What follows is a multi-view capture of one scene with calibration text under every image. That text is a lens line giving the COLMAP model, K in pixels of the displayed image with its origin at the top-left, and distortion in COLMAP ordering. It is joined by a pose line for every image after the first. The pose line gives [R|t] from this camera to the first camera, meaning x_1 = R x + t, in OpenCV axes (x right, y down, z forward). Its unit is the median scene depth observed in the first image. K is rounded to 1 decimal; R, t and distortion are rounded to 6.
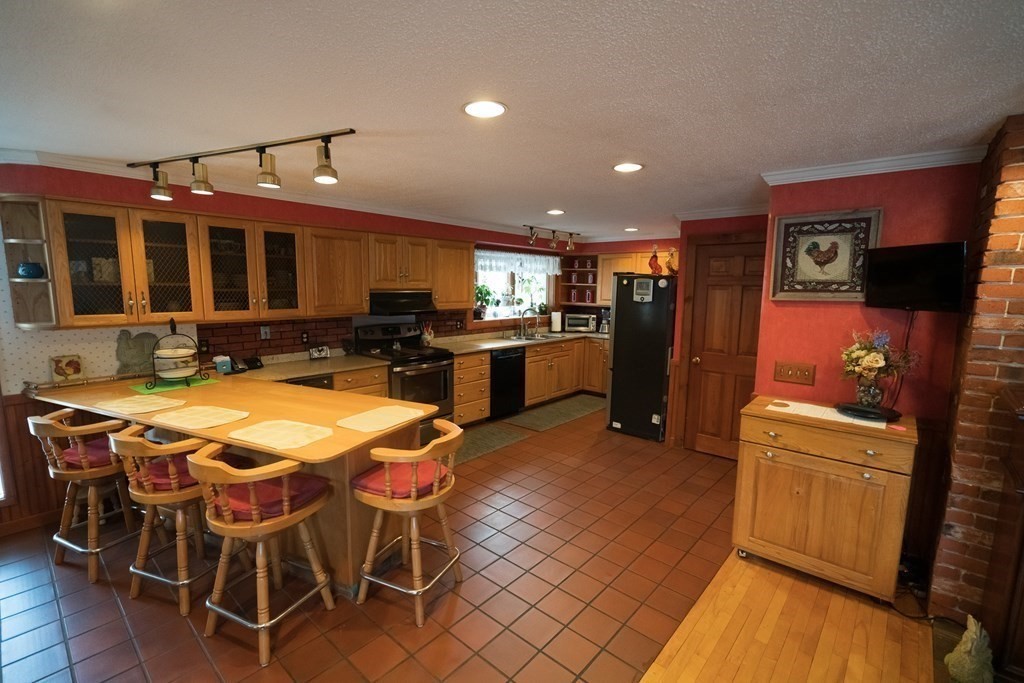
lens RADIAL K [[462.1, 0, 512.2], [0, 462.1, 339.0], [0, 0, 1]] dist [-0.052964, 0.007296]
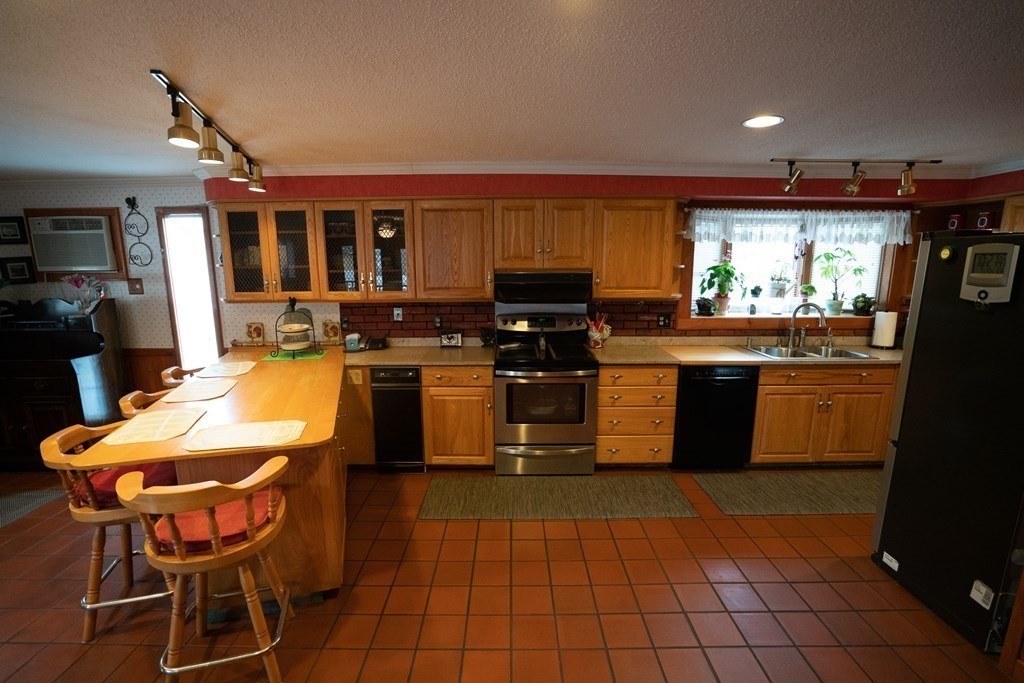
lens RADIAL K [[462.1, 0, 505.4], [0, 462.1, 346.5], [0, 0, 1]] dist [-0.052964, 0.007296]
pose [[0.643125, 0.121021, -0.756138, 0.302210], [-0.075901, 0.992645, 0.094318, -0.046131], [0.761991, -0.003266, 0.647580, 0.428300]]
